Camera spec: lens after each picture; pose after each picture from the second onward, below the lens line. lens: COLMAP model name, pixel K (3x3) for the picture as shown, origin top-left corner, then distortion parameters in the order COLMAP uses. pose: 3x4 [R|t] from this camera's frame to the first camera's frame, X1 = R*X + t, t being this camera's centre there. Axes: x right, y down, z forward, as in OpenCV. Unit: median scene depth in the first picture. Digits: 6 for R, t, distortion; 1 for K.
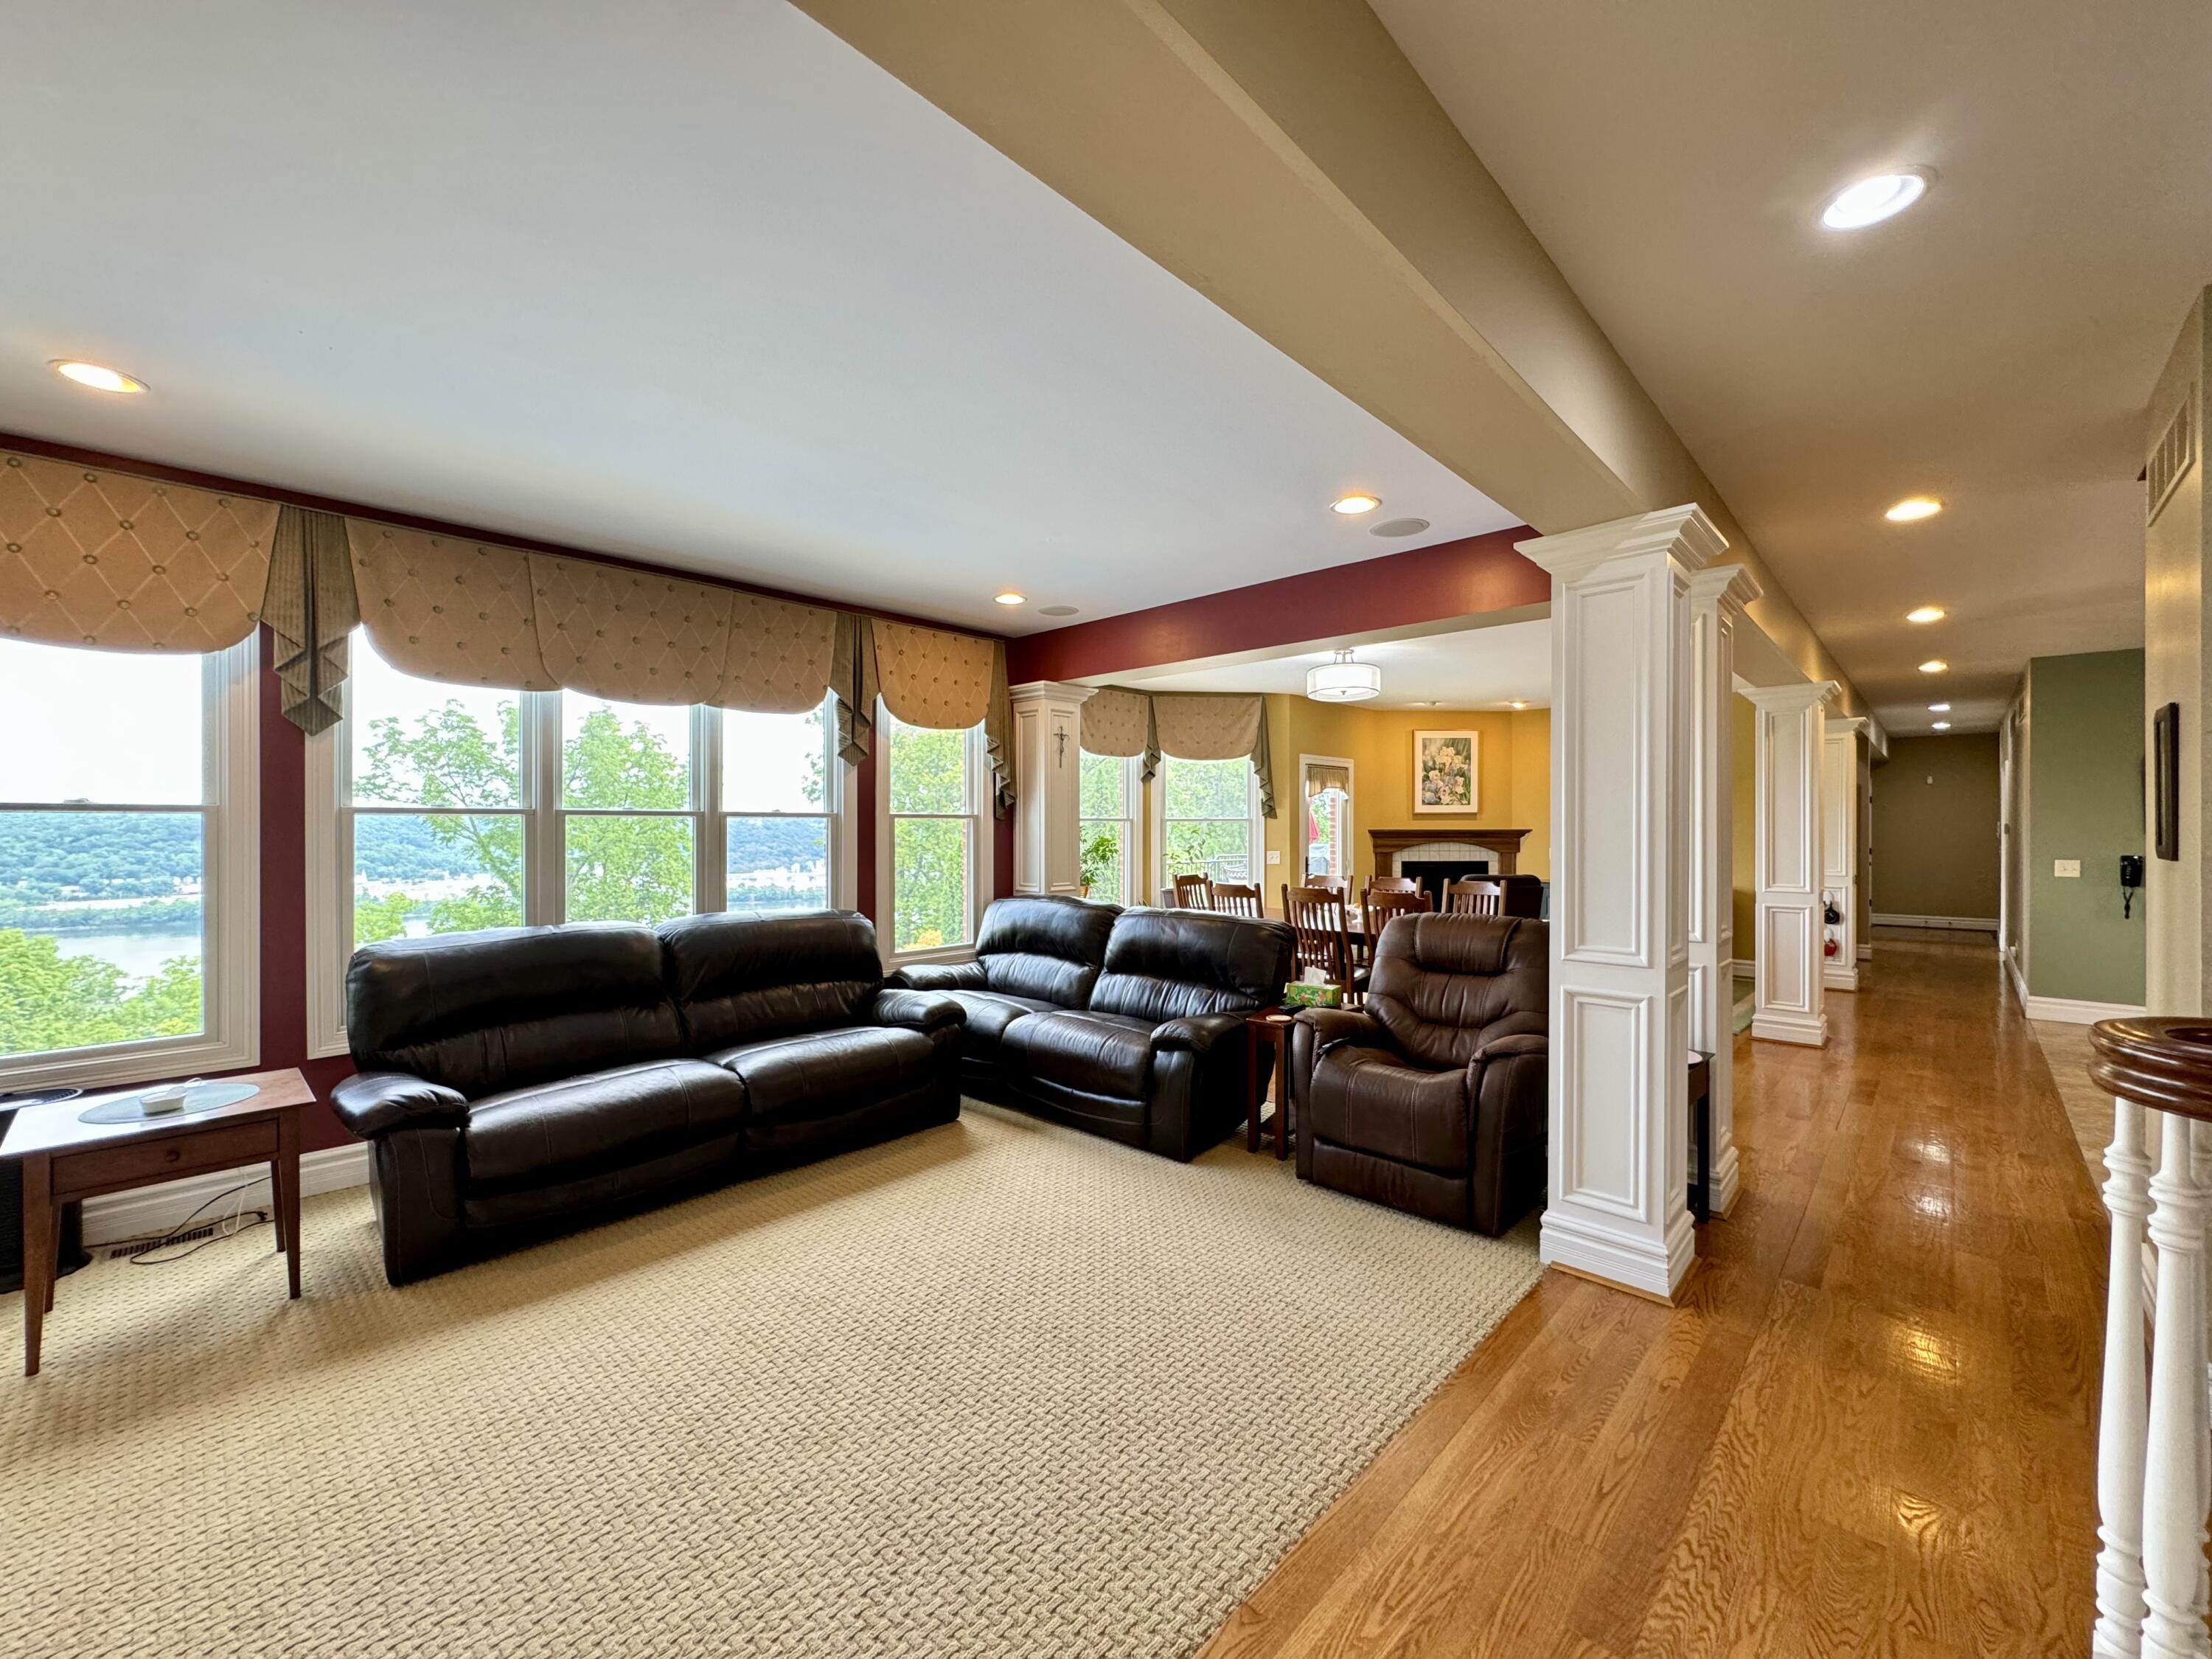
lens RADIAL K [[888.9, 0, 1109.2], [0, 888.9, 832.6], [0, 0, 1]] dist [0.002724, -0.000022]
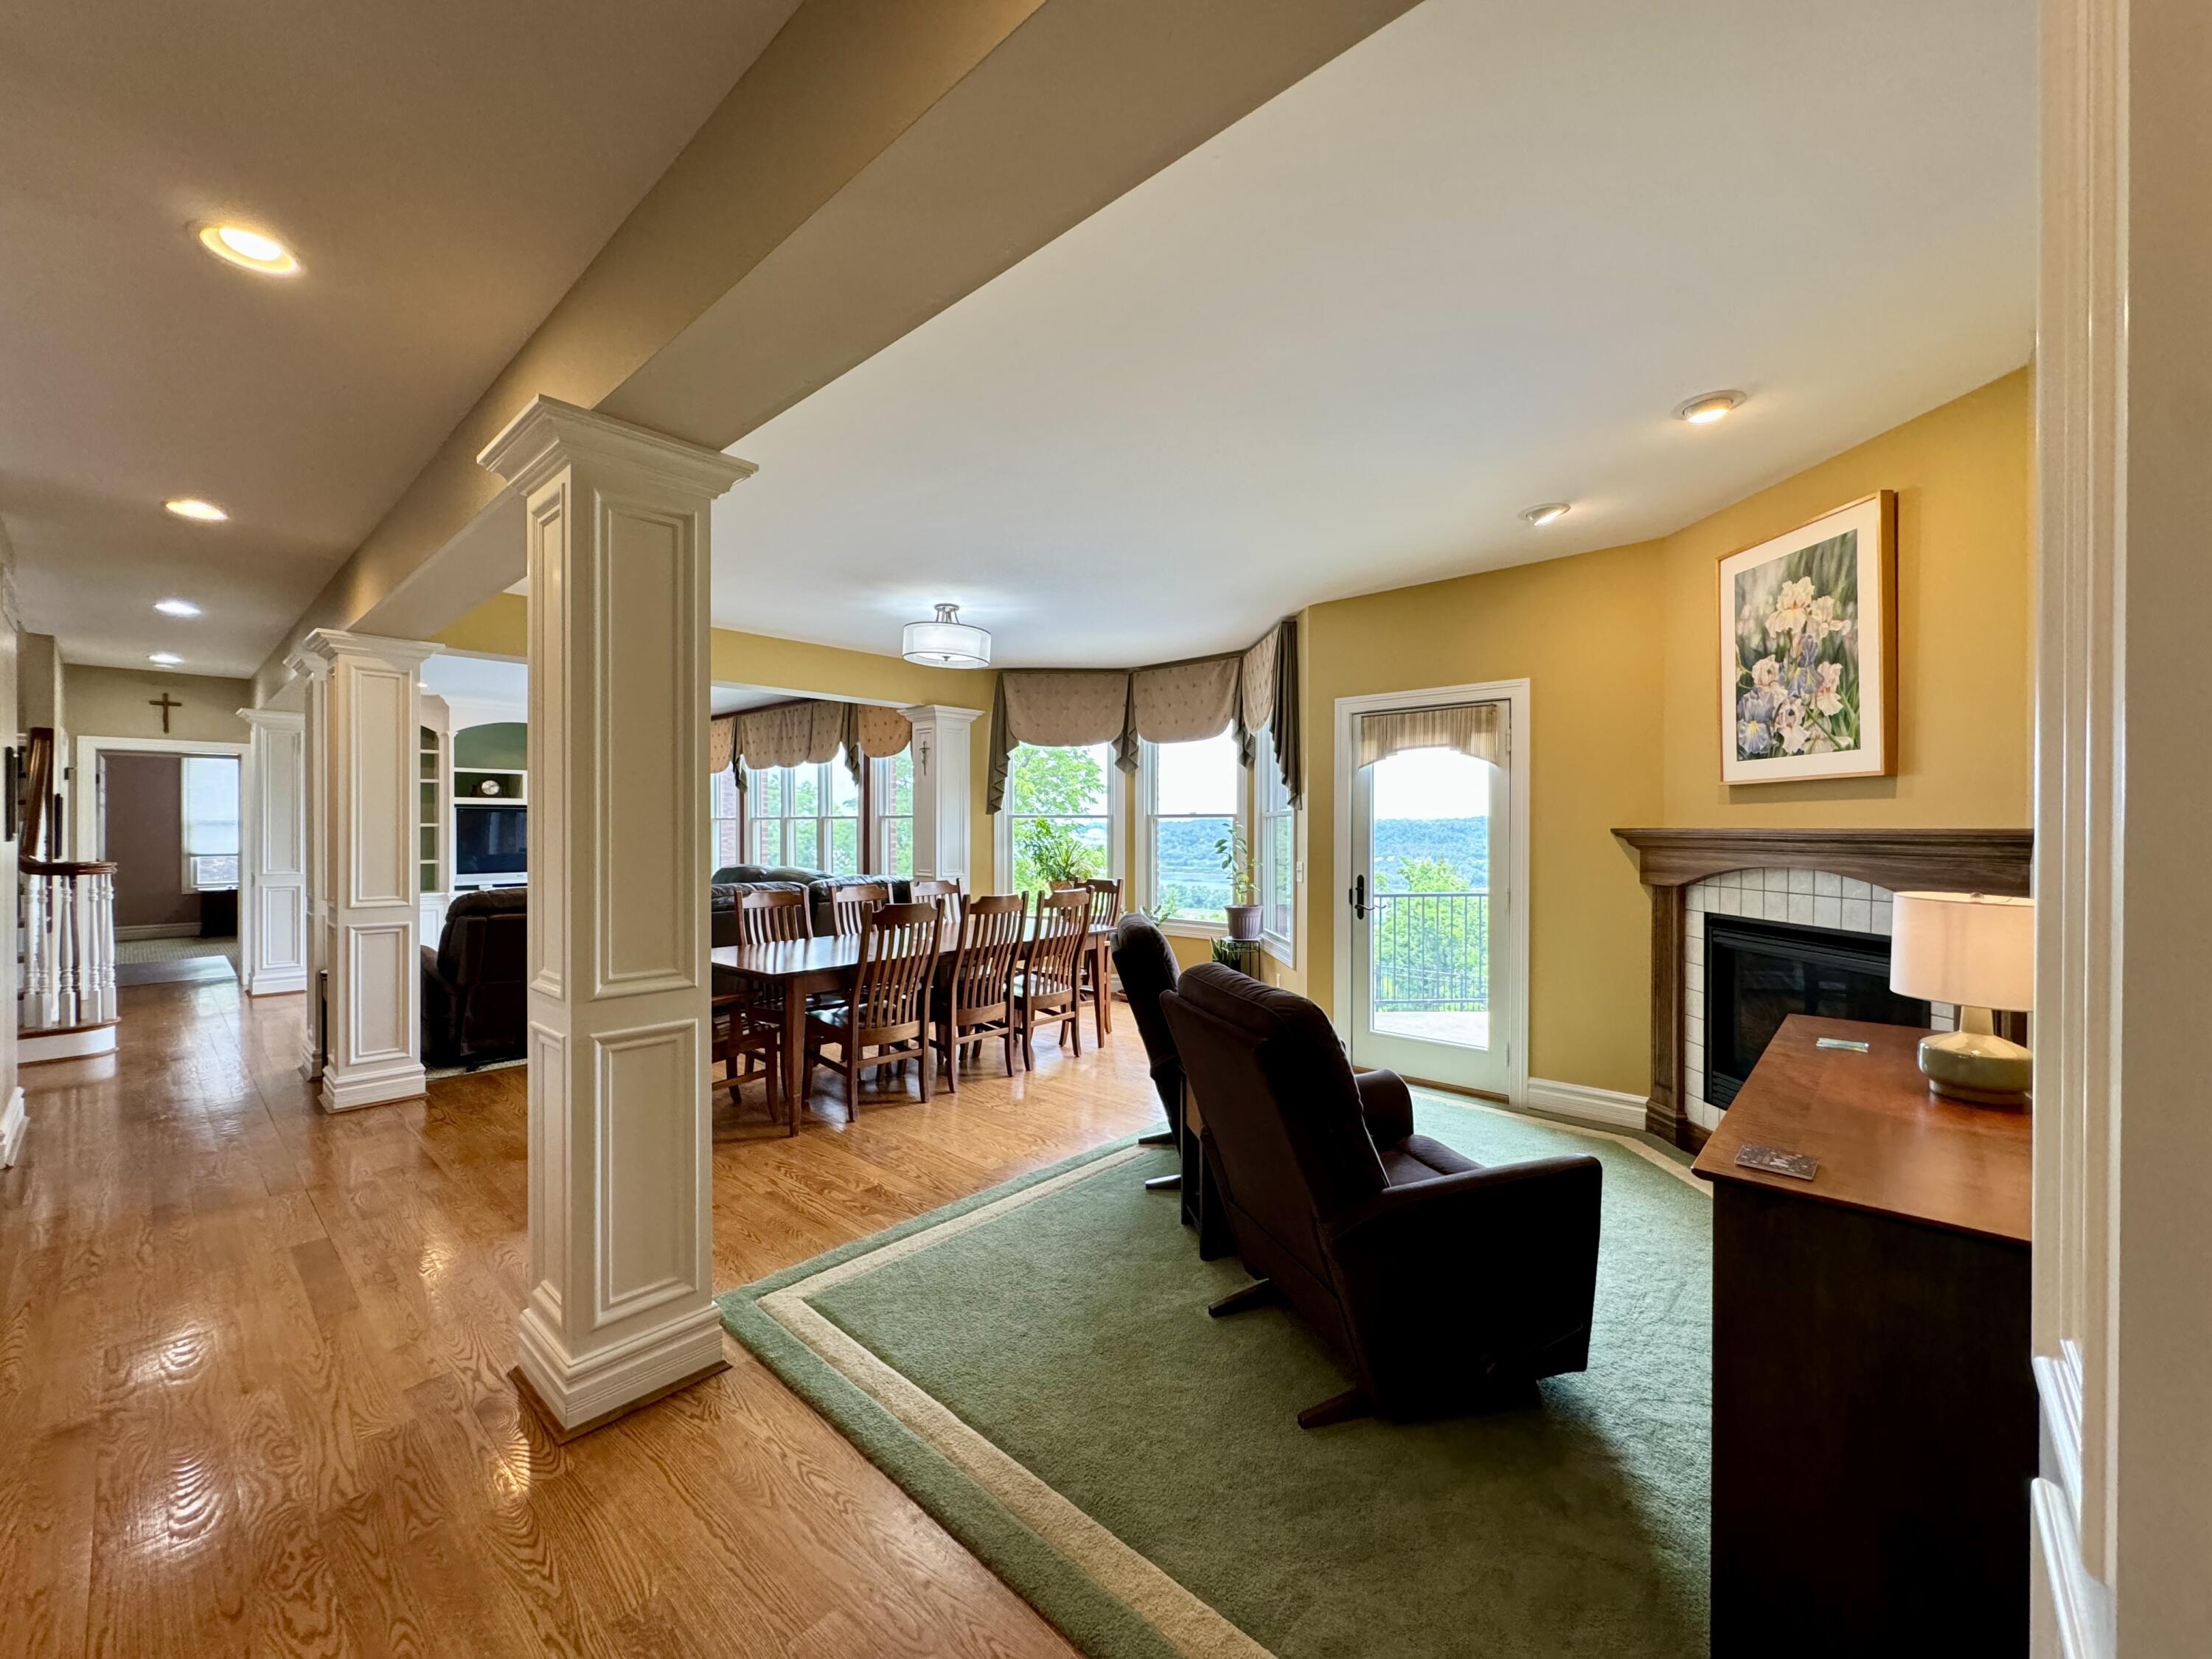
lens RADIAL K [[880.9, 0, 1101.9], [0, 880.9, 827.4], [0, 0, 1]] dist [-0.002359, -0.000036]
pose [[0.024696, 0.001479, -0.999694, 0.788172], [-0.006705, 0.999977, 0.001314, -0.003277], [0.999673, 0.006670, 0.024705, 0.825386]]
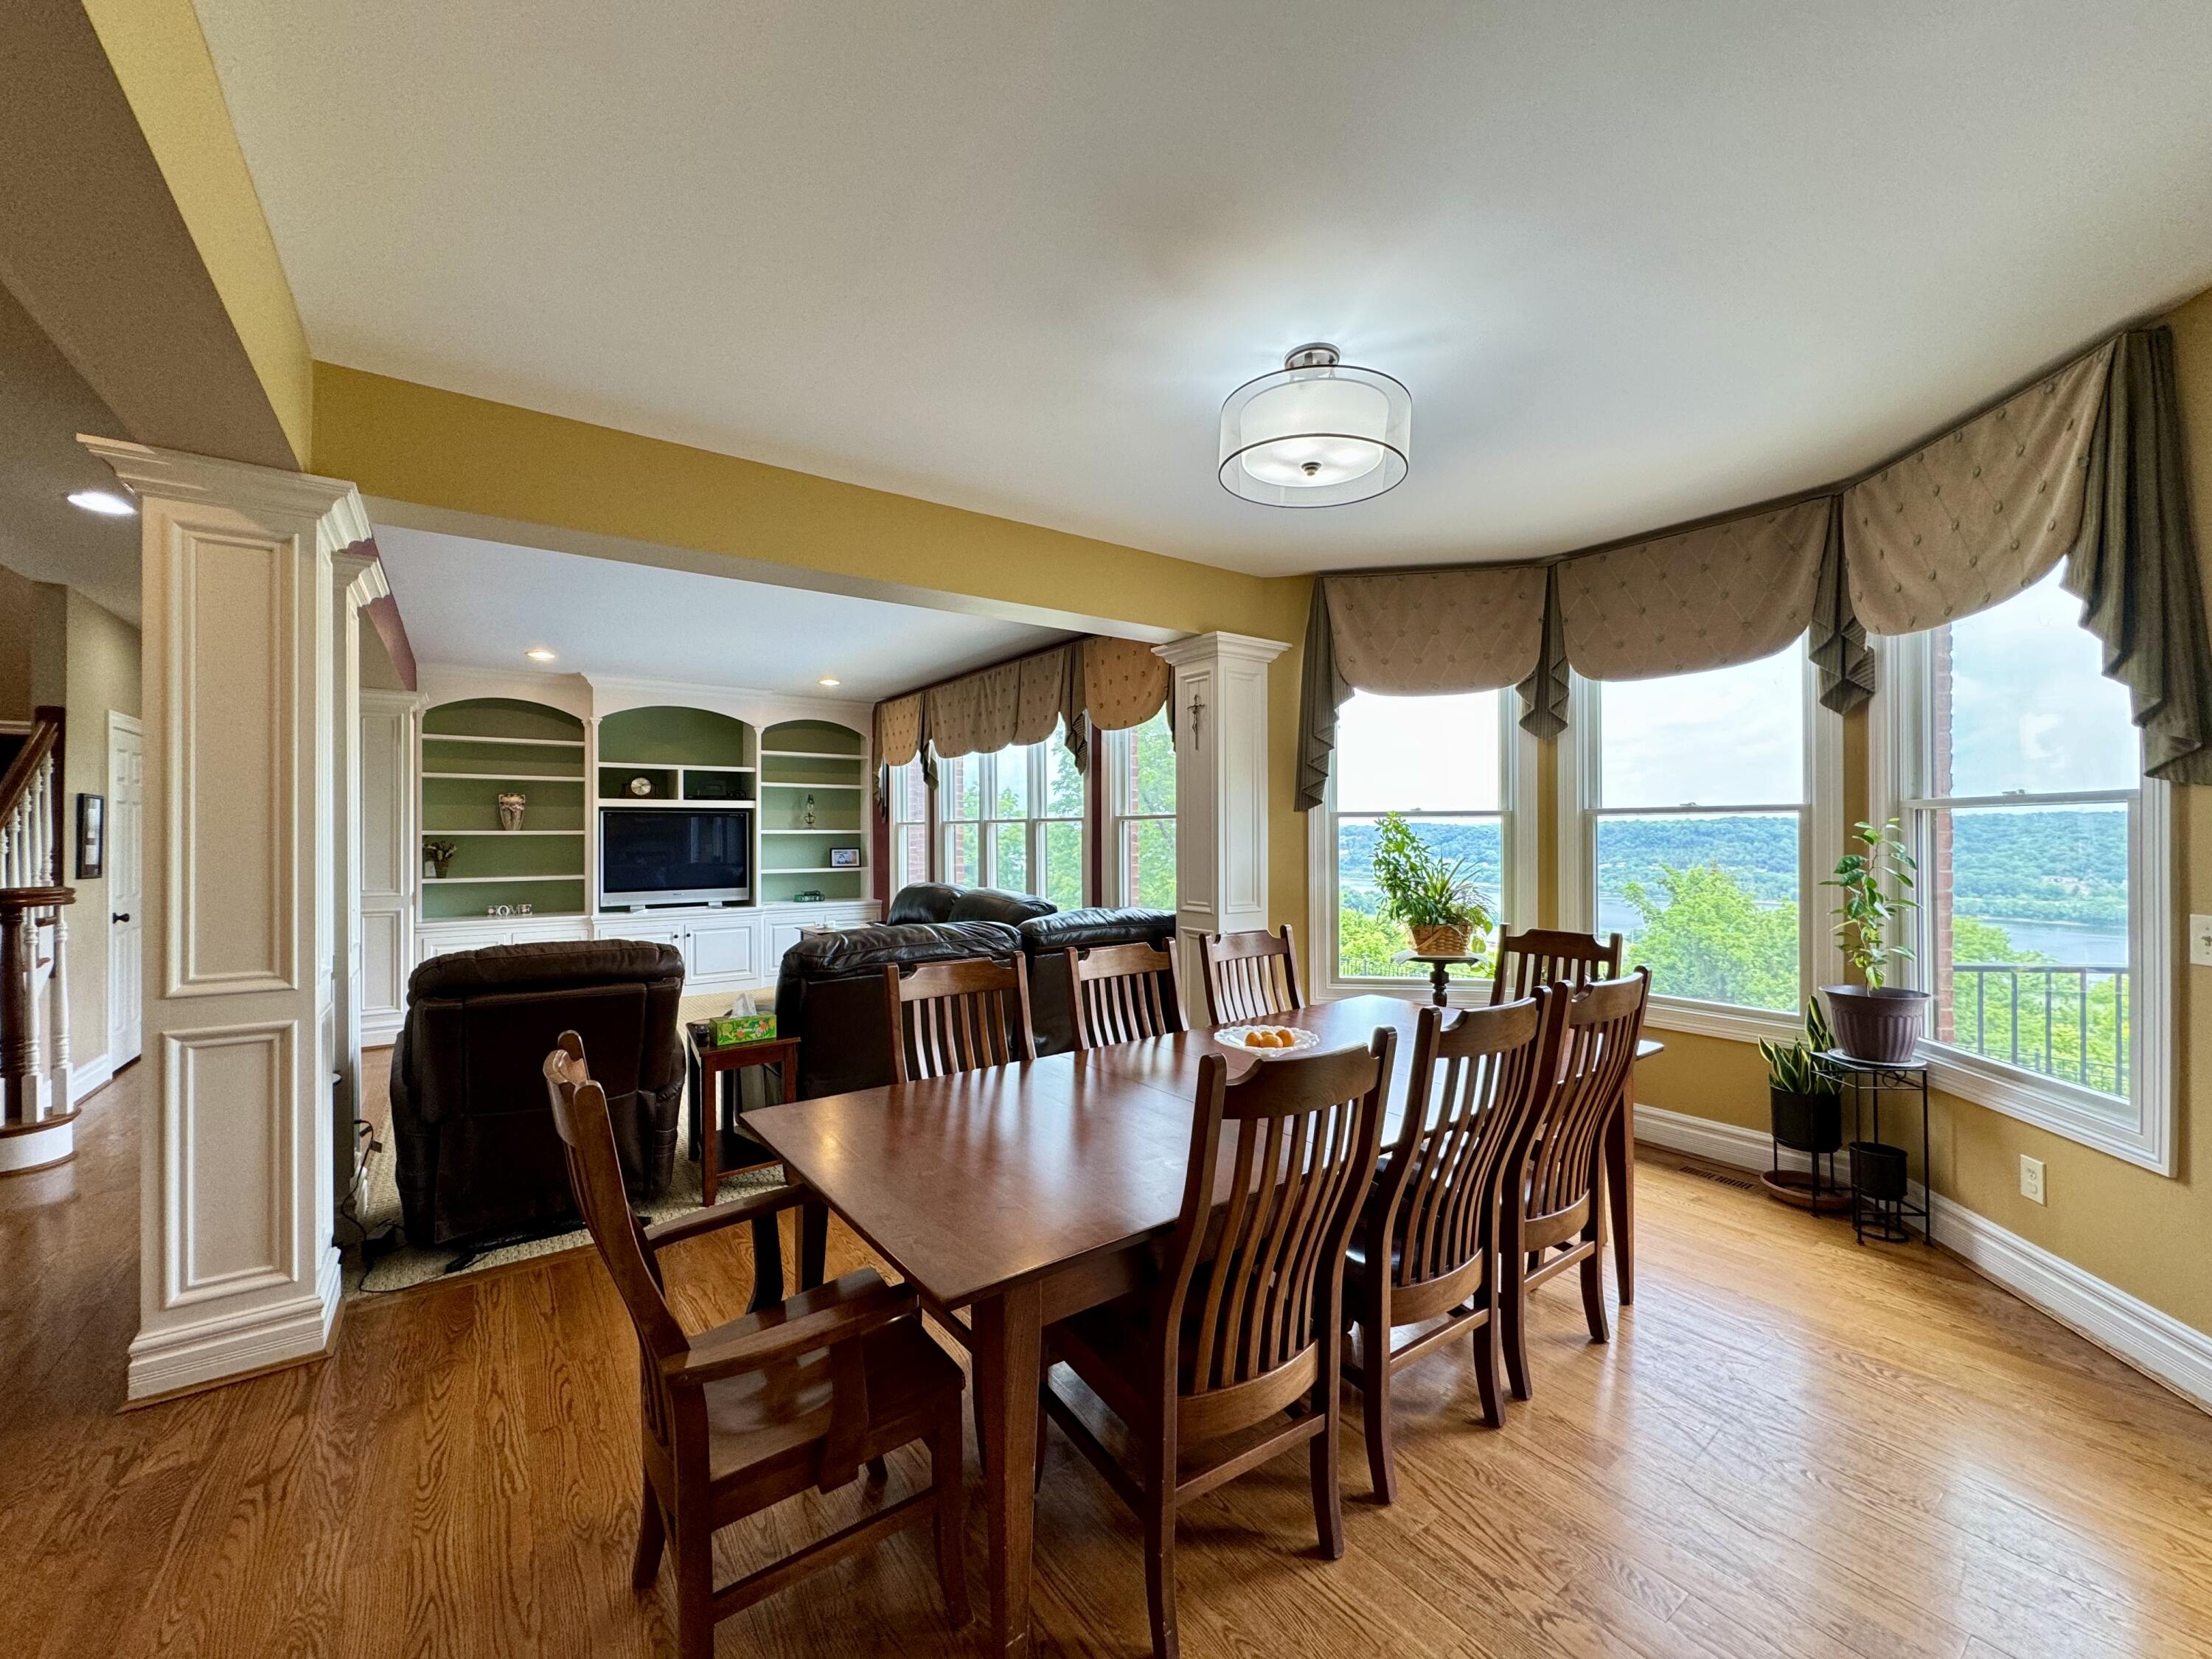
lens RADIAL K [[880.9, 0, 1101.9], [0, 880.9, 827.4], [0, 0, 1]] dist [-0.002359, -0.000036]
pose [[-0.188625, -0.003888, -0.982041, 0.475578], [-0.002033, 0.999992, -0.003569, -0.002498], [0.982047, 0.001324, -0.188632, 0.722834]]
